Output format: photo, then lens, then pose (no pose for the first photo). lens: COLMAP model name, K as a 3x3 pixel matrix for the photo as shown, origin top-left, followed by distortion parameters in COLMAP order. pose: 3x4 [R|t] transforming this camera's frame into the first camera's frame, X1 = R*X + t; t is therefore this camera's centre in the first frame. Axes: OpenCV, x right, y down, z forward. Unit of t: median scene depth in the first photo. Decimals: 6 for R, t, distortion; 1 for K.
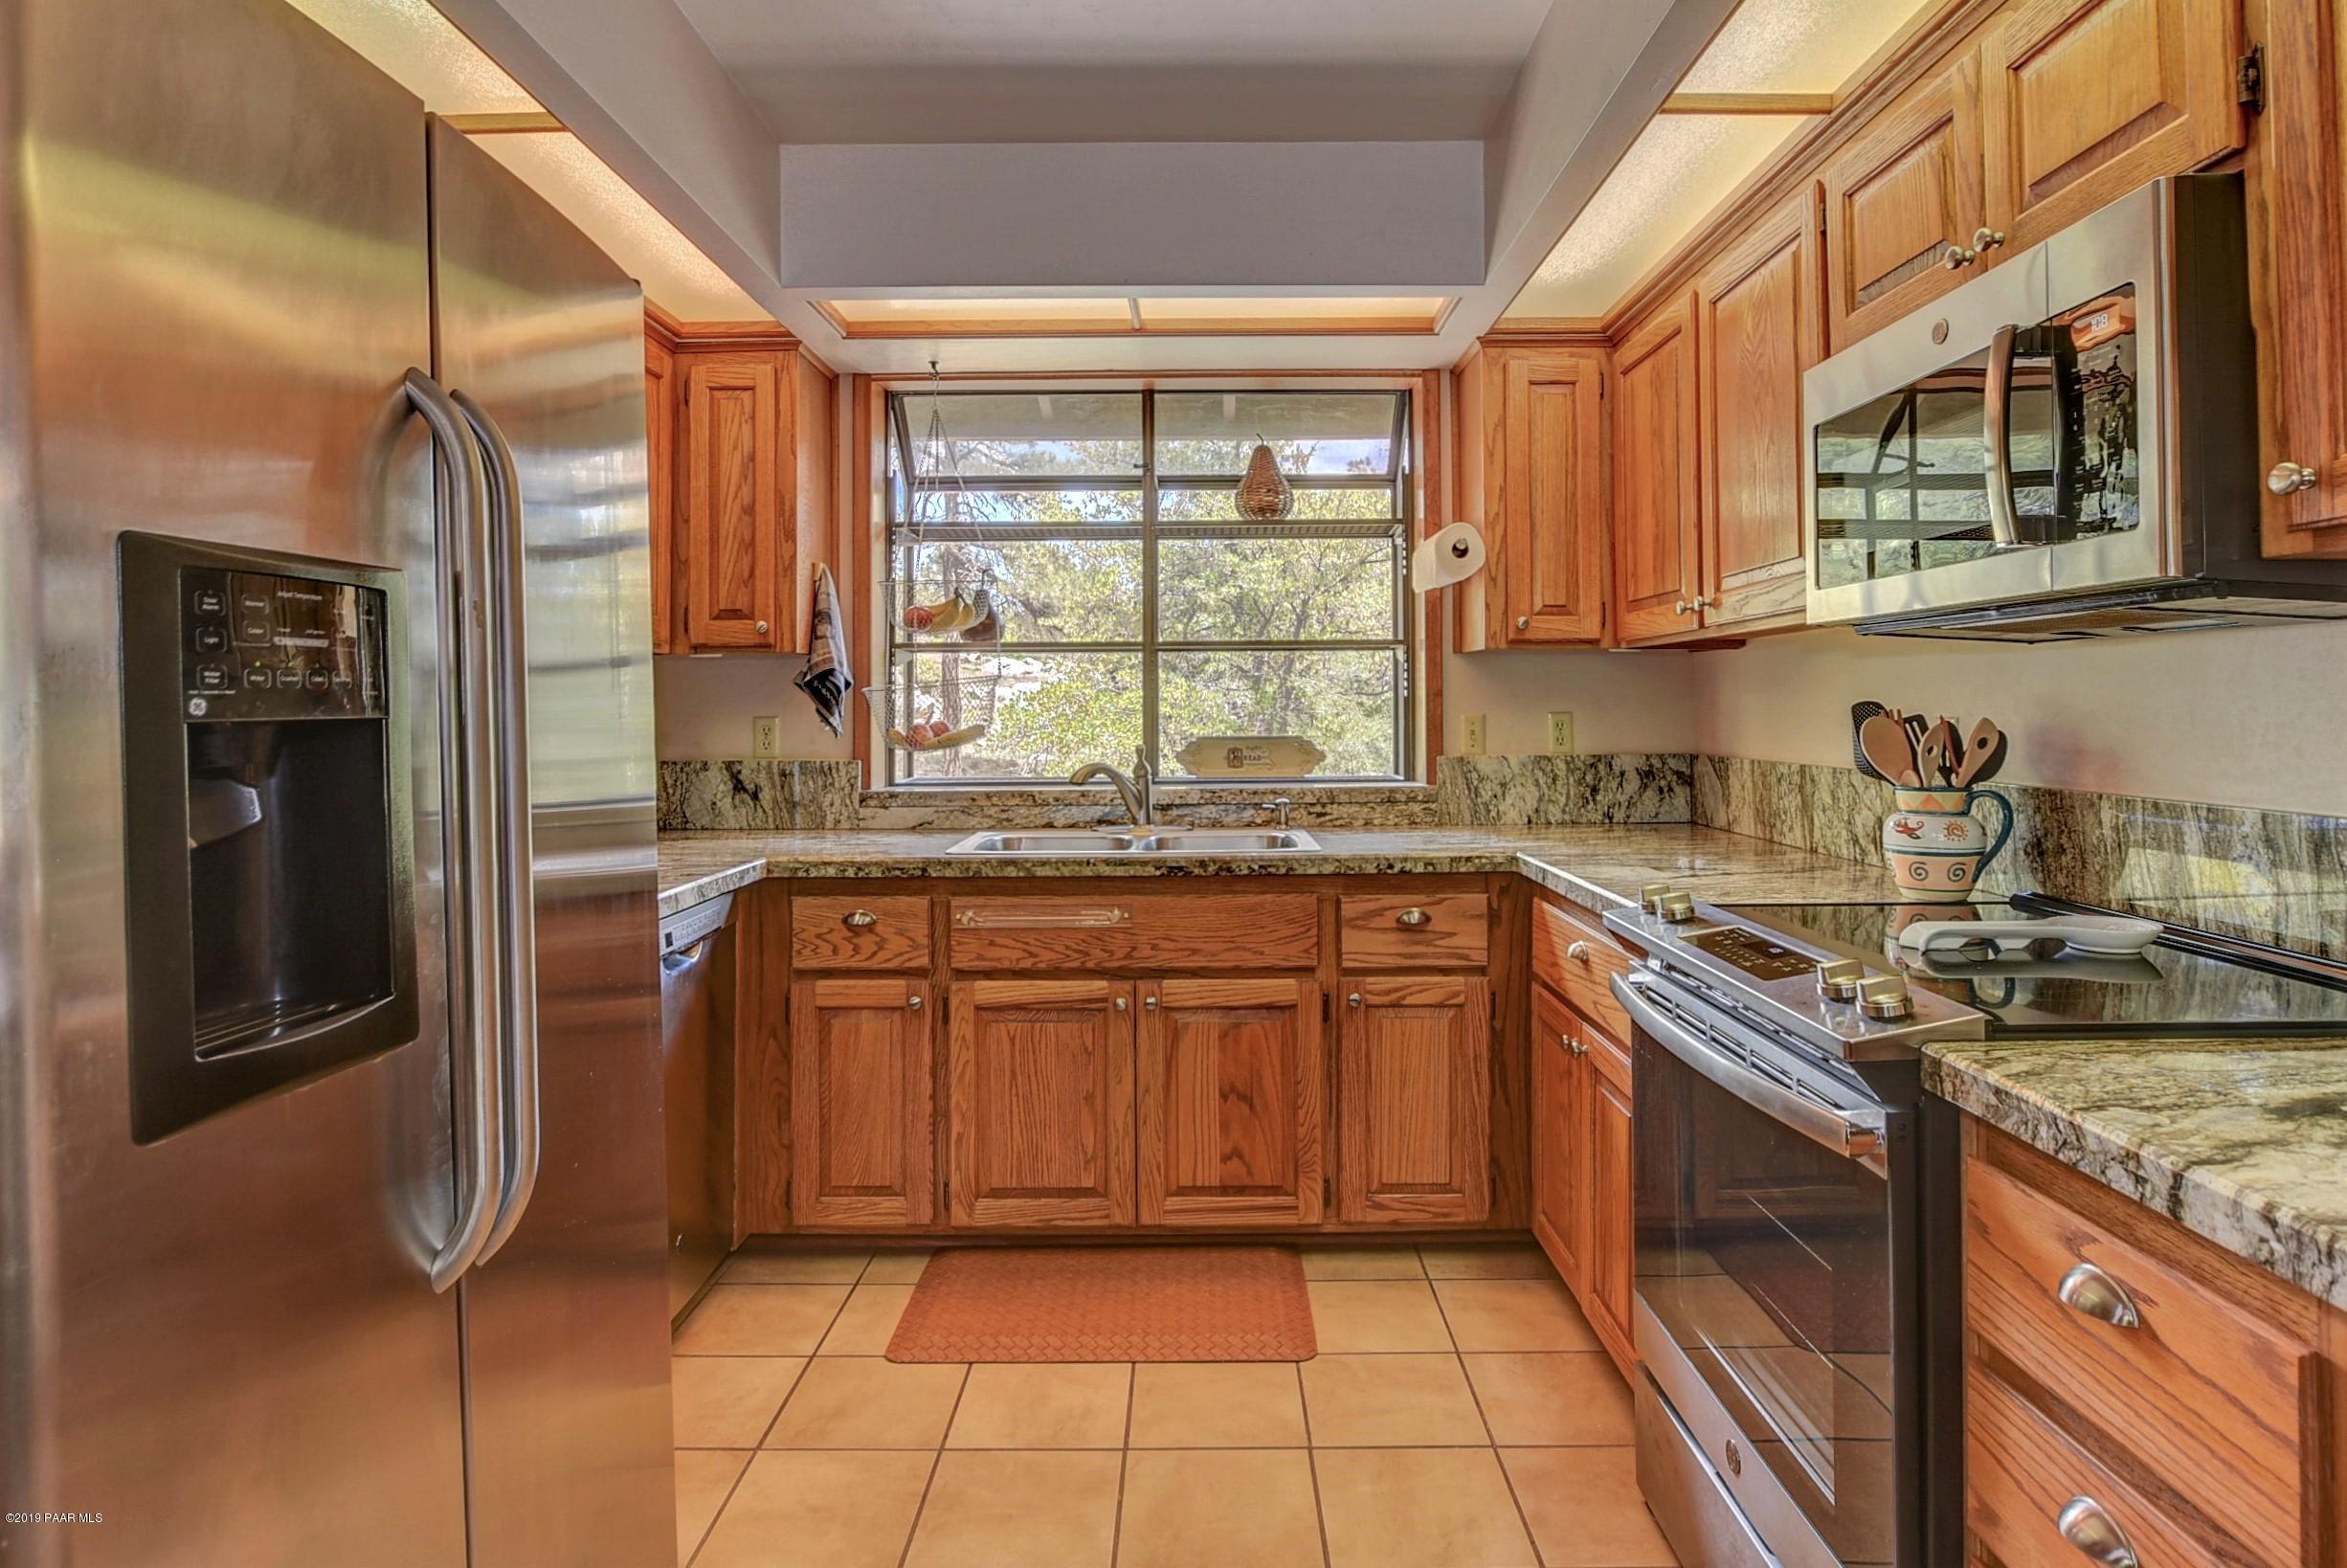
lens RADIAL K [[1293.2, 0, 1177.8], [0, 1293.2, 718.1], [0, 0, 1]] dist [-0.002283, 0.000127]
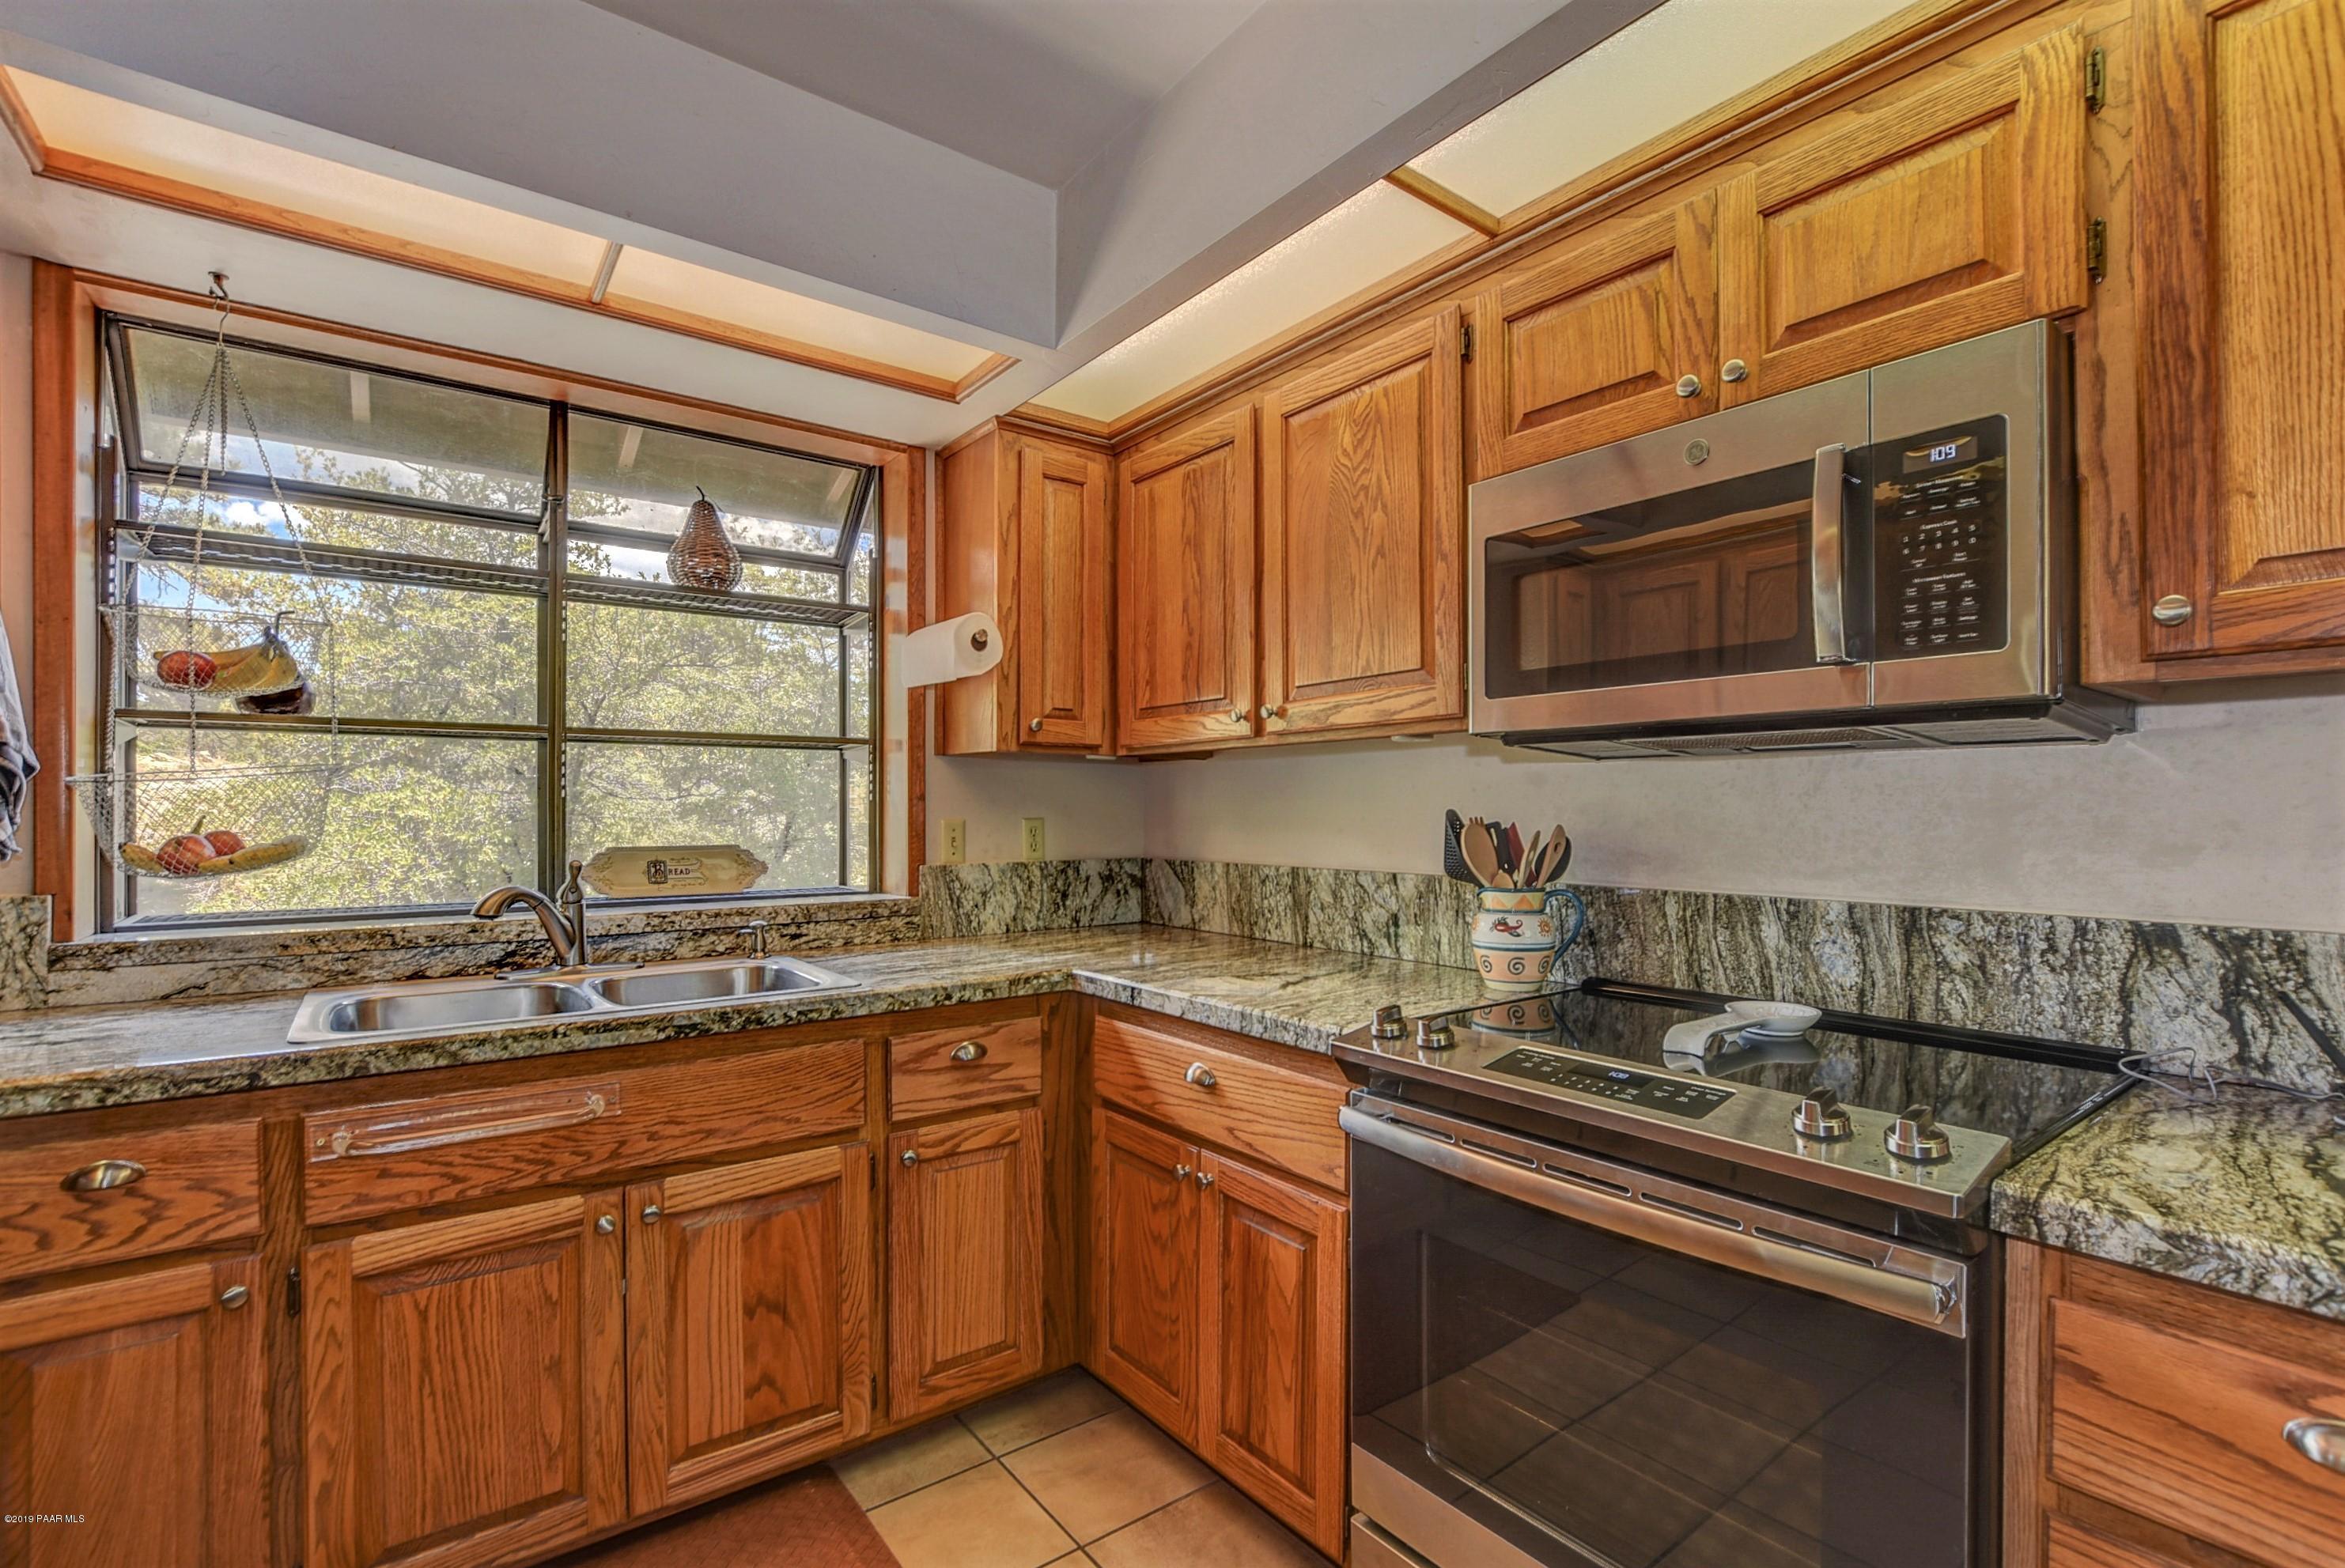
lens RADIAL K [[1092.9, 0, 1179.9], [0, 1092.9, 823.4], [0, 0, 1]] dist [-0.020513, 0.006635]
pose [[0.795419, -0.000636, 0.606060, -0.153423], [0.000134, 1.000000, 0.000873, -0.001838], [-0.606060, -0.000613, 0.795418, 0.324112]]
